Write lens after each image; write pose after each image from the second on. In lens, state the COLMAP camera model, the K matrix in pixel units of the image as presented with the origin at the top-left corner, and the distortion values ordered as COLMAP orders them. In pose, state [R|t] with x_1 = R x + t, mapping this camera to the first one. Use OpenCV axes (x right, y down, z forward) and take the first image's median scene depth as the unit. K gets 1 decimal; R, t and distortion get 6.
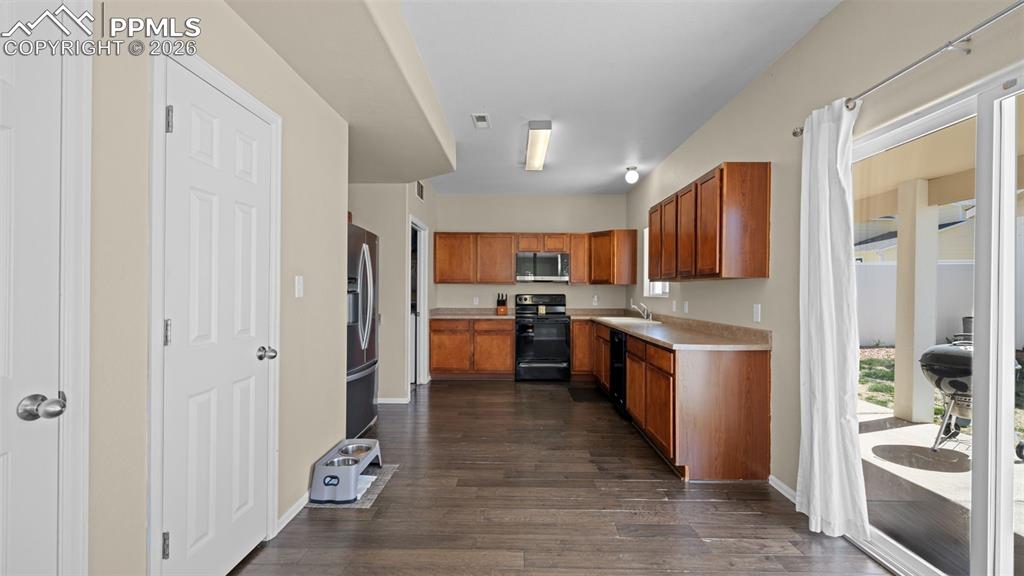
lens RADIAL K [[418.1, 0, 506.4], [0, 418.1, 291.1], [0, 0, 1]] dist [0.003248, 0.000110]
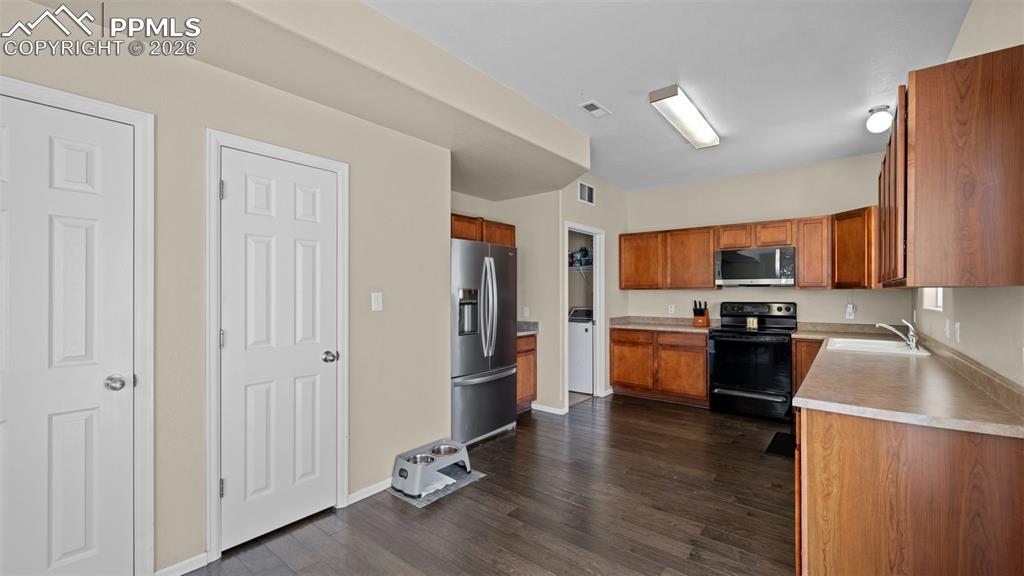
lens RADIAL K [[418.1, 0, 506.9], [0, 418.1, 291.1], [0, 0, 1]] dist [0.003248, 0.000110]
pose [[0.783263, -0.008049, -0.621638, 0.217391], [0.006726, 0.999967, -0.004474, -0.013446], [0.621654, -0.000677, 0.783292, 0.124540]]
